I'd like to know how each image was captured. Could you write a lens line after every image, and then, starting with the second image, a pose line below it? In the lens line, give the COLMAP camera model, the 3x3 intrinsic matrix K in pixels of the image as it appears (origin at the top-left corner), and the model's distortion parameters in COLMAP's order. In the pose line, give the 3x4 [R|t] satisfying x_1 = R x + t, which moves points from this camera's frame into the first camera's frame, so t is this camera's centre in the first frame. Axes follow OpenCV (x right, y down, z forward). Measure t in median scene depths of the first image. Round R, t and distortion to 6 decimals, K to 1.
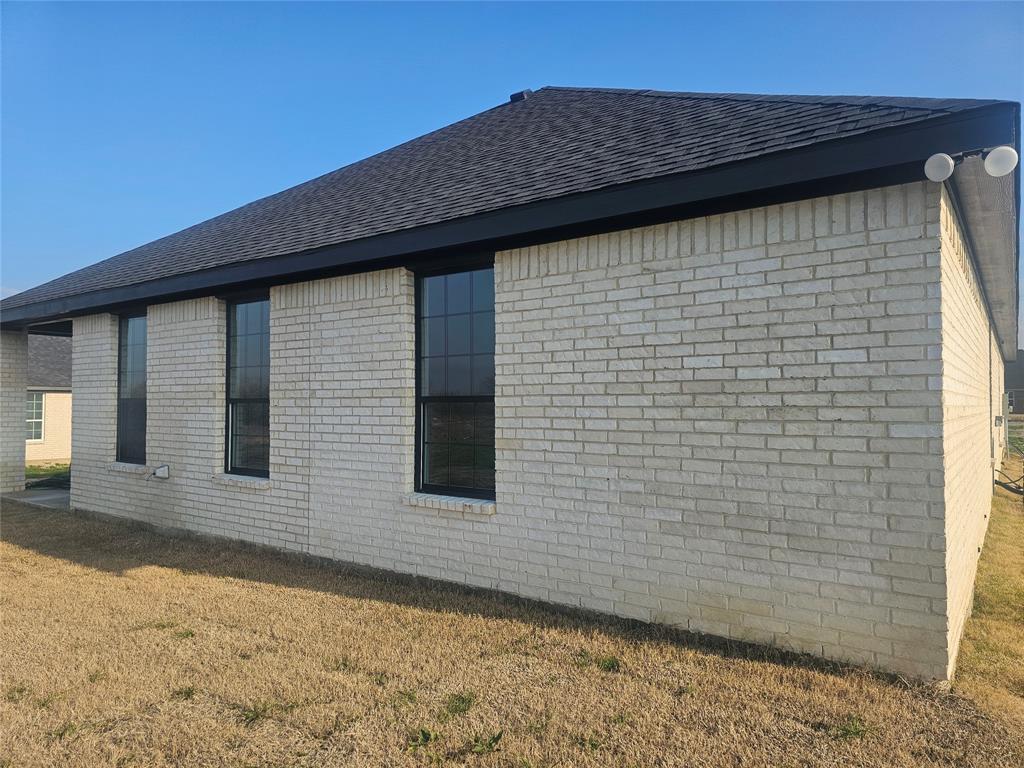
lens RADIAL K [[687.6, 0, 509.4], [0, 687.6, 393.0], [0, 0, 1]] dist [0.065269, -0.067642]
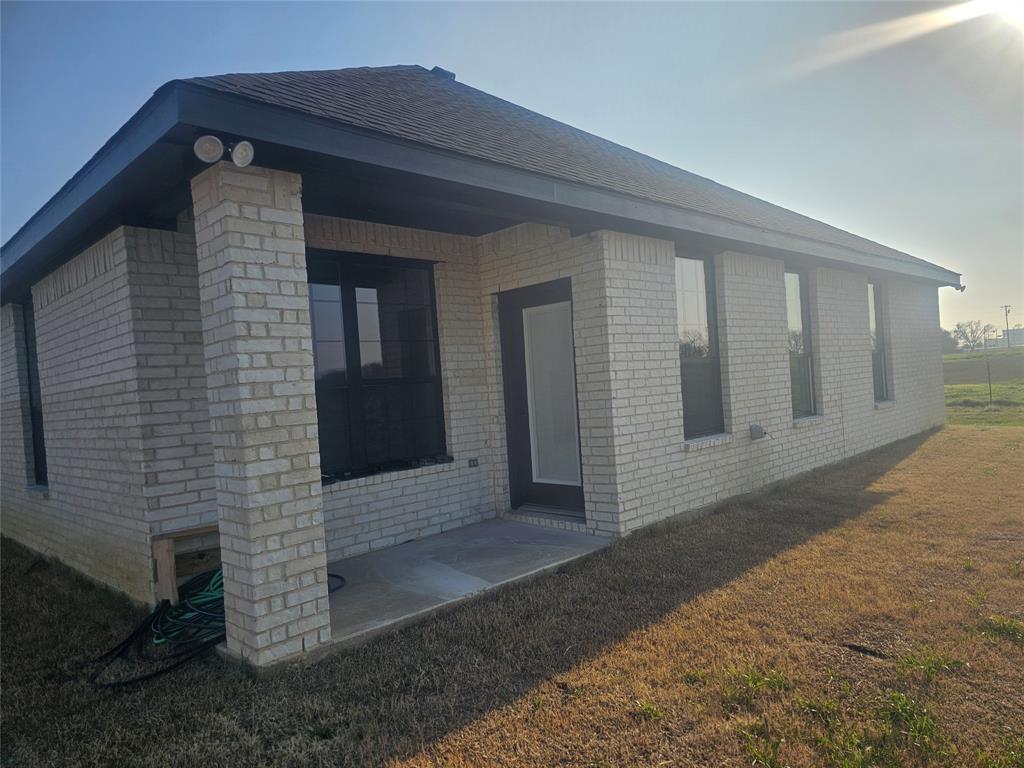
lens RADIAL K [[703.6, 0, 512.0], [0, 703.6, 384.0], [0, 0, 1]] dist [0.064623, -0.073535]
pose [[0.158188, -0.013807, 0.987312, -1.496282], [0.052699, 0.998595, 0.005521, 0.024690], [-0.986002, 0.051157, 0.158694, 1.165093]]
